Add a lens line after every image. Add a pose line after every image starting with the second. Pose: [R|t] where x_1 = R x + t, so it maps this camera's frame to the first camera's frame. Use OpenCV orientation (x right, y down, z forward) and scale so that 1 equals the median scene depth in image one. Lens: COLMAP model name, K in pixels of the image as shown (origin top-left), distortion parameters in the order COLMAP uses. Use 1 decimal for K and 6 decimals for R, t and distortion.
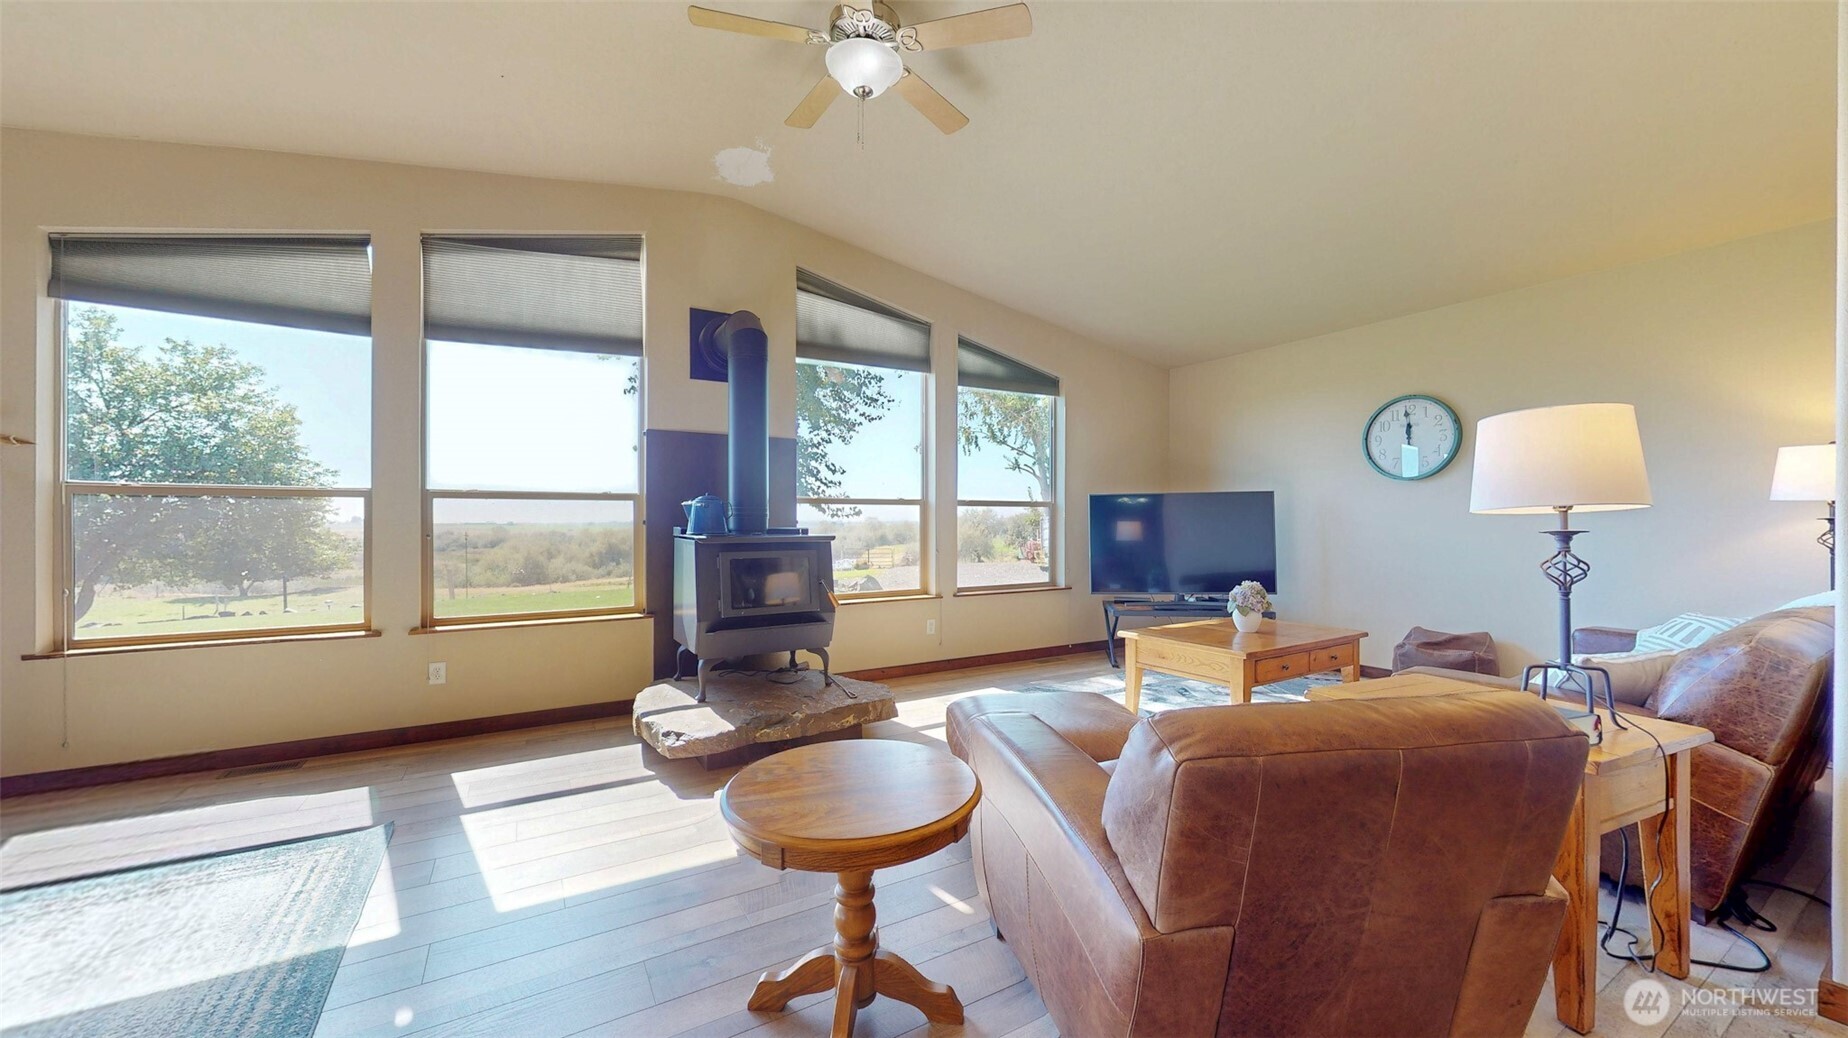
lens RADIAL K [[675.1, 0, 922.5], [0, 675.1, 521.6], [0, 0, 1]] dist [0.000320, -0.000065]
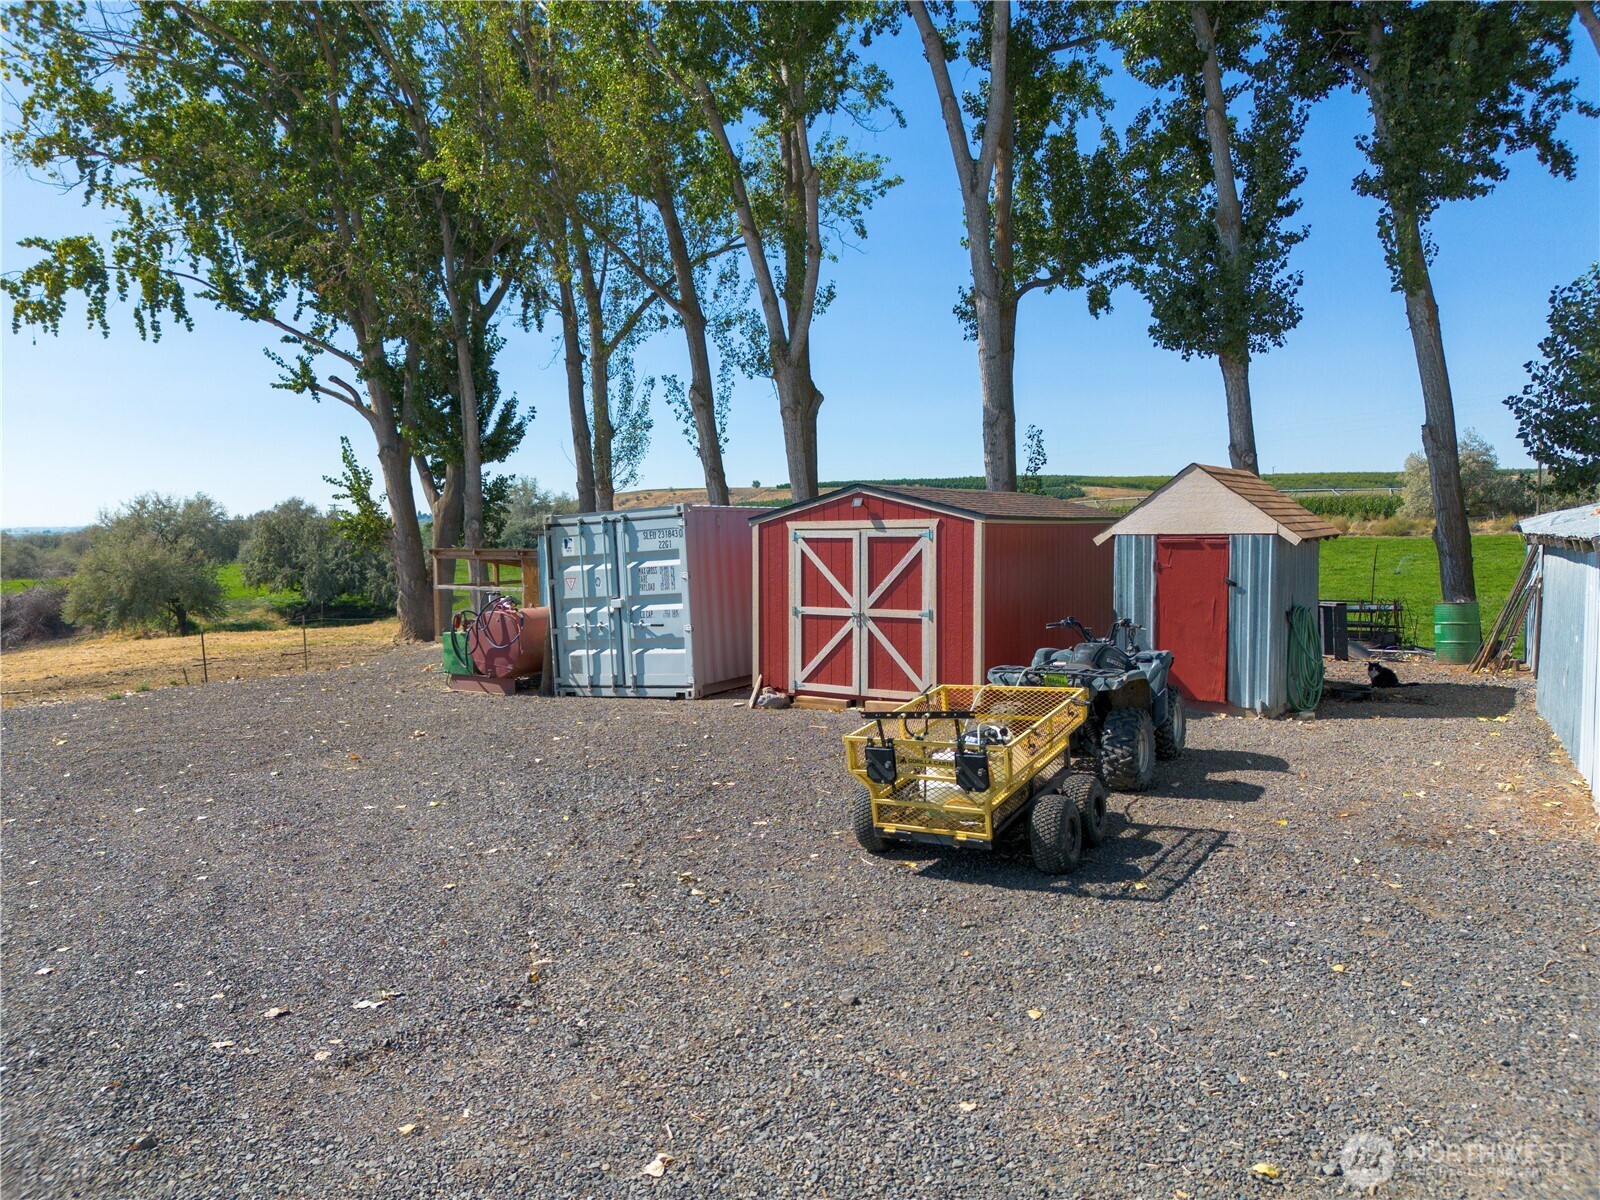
lens RADIAL K [[1098.6, 0, 805.3], [0, 1098.6, 597.2], [0, 0, 1]] dist [0.007824, 0.001558]
pose [[0.825702, -0.037772, 0.562841, 0.020796], [0.004527, 0.998167, 0.060346, 0.001036], [-0.564089, -0.047280, 0.824359, 0.338058]]
